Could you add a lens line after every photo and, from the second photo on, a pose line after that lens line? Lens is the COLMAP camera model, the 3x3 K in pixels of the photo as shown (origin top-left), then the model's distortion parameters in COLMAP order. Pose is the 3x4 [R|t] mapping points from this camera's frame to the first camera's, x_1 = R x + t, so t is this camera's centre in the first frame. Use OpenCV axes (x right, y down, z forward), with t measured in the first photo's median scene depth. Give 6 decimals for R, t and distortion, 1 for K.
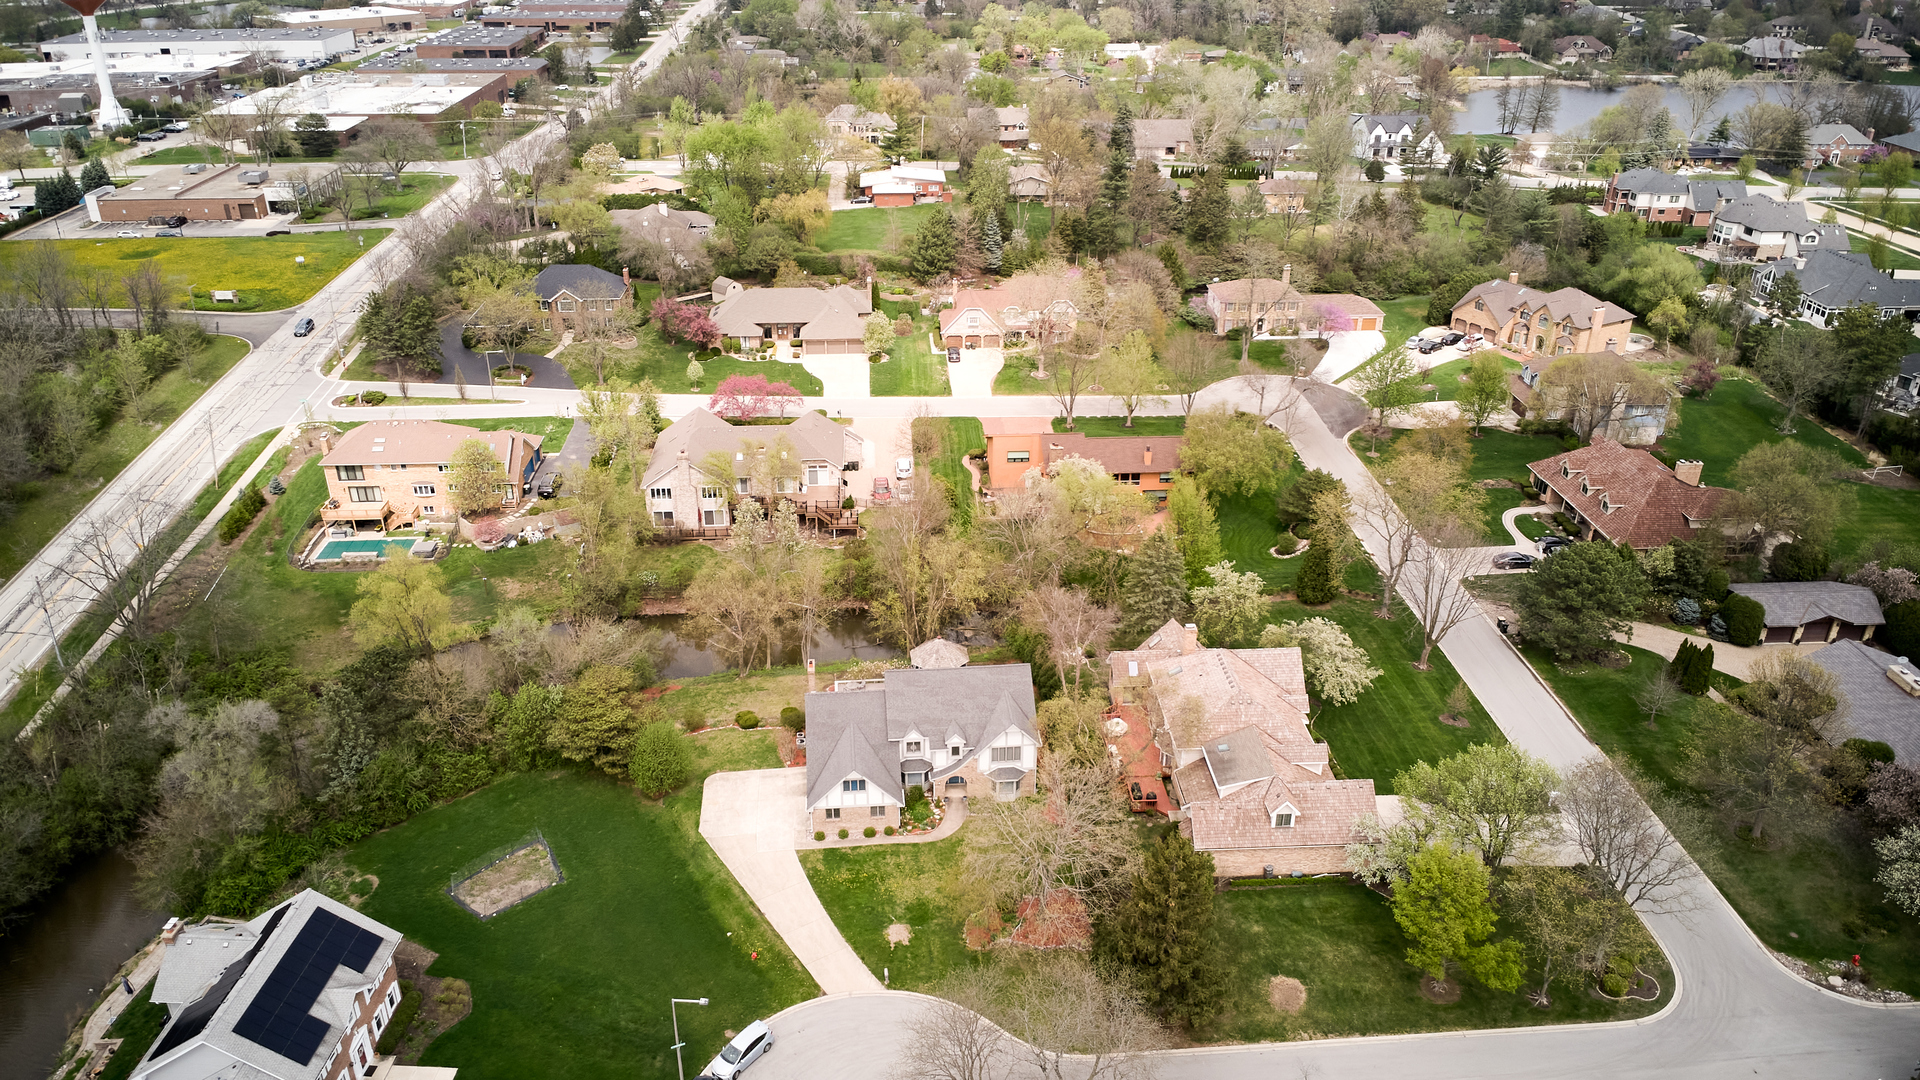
lens RADIAL K [[1414.5, 0, 960.0], [0, 1414.5, 540.0], [0, 0, 1]] dist [0.037894, -0.051984]
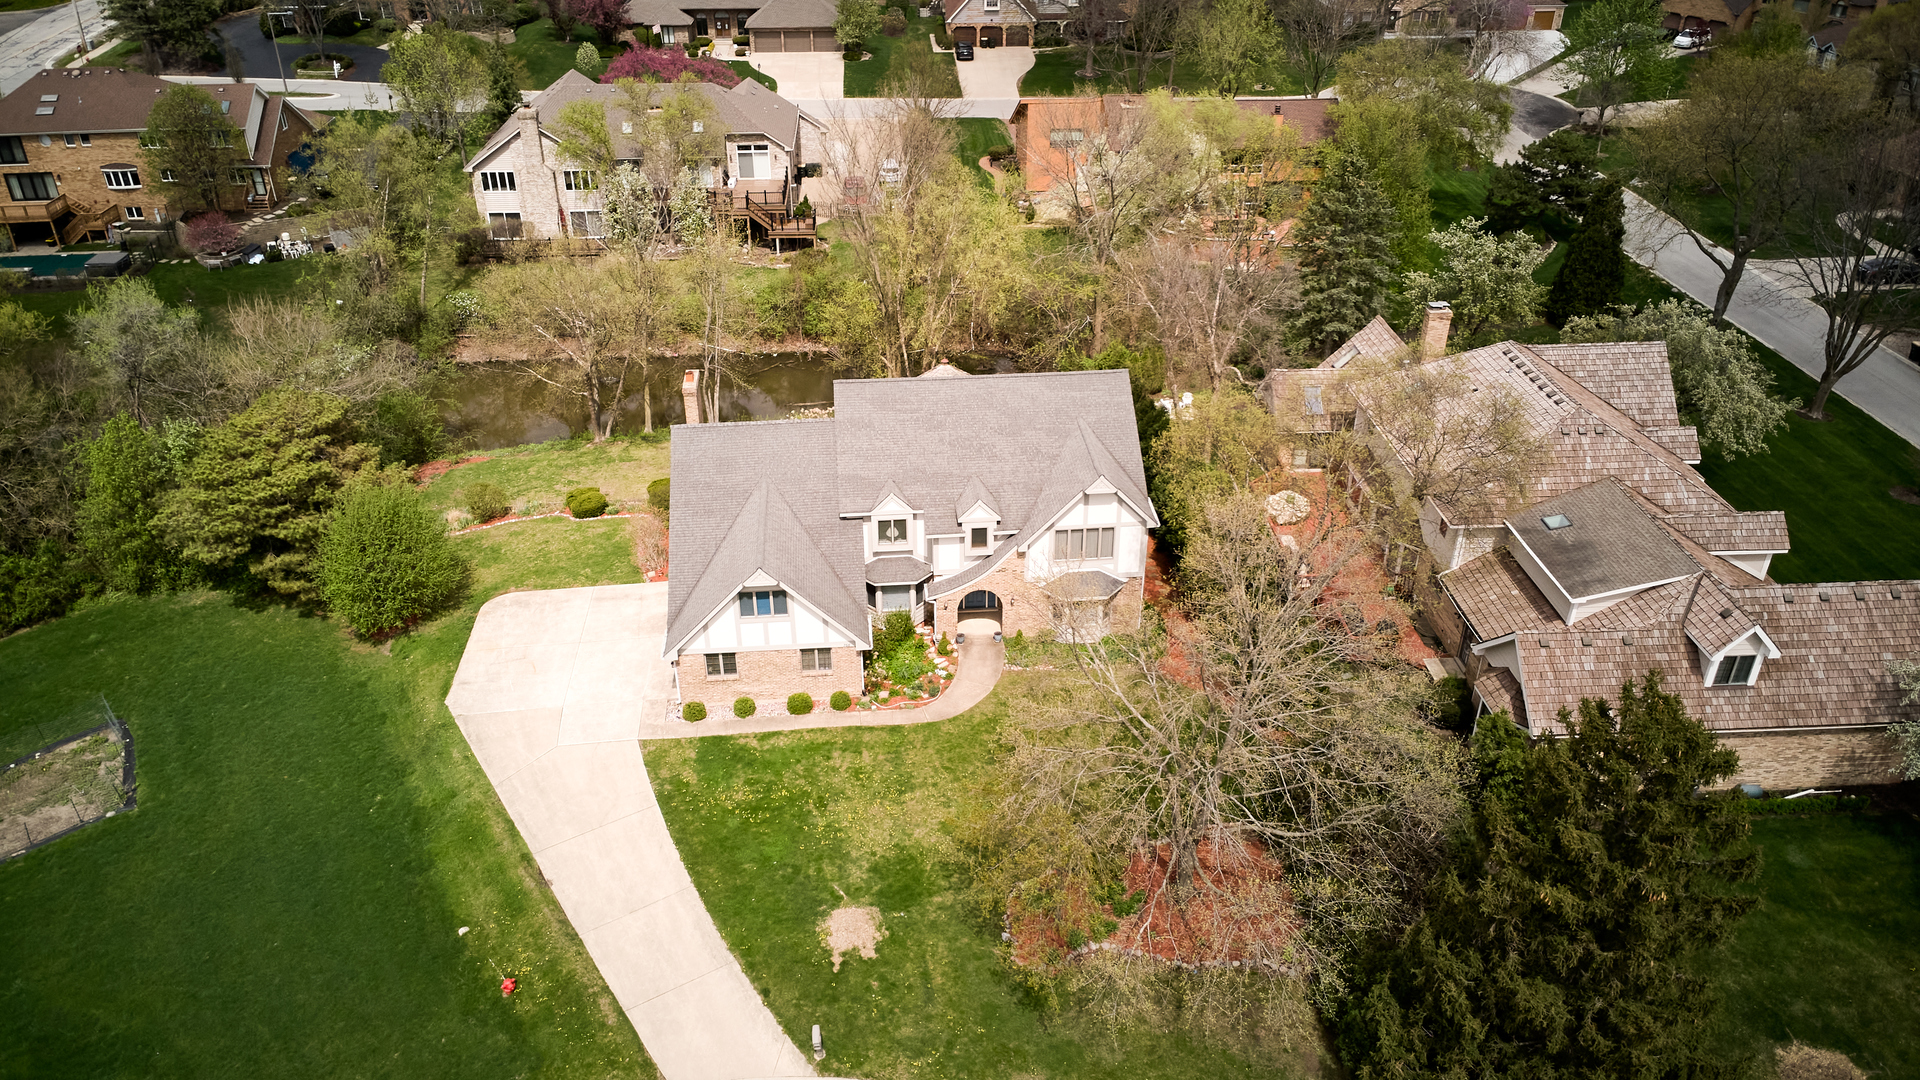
lens RADIAL K [[1414.5, 0, 960.0], [0, 1414.5, 540.0], [0, 0, 1]] dist [0.037894, -0.051984]
pose [[0.999986, -0.002667, -0.004472, -0.007578], [0.002970, 0.997602, 0.069154, 0.116602], [0.004277, -0.069167, 0.997596, 0.520059]]
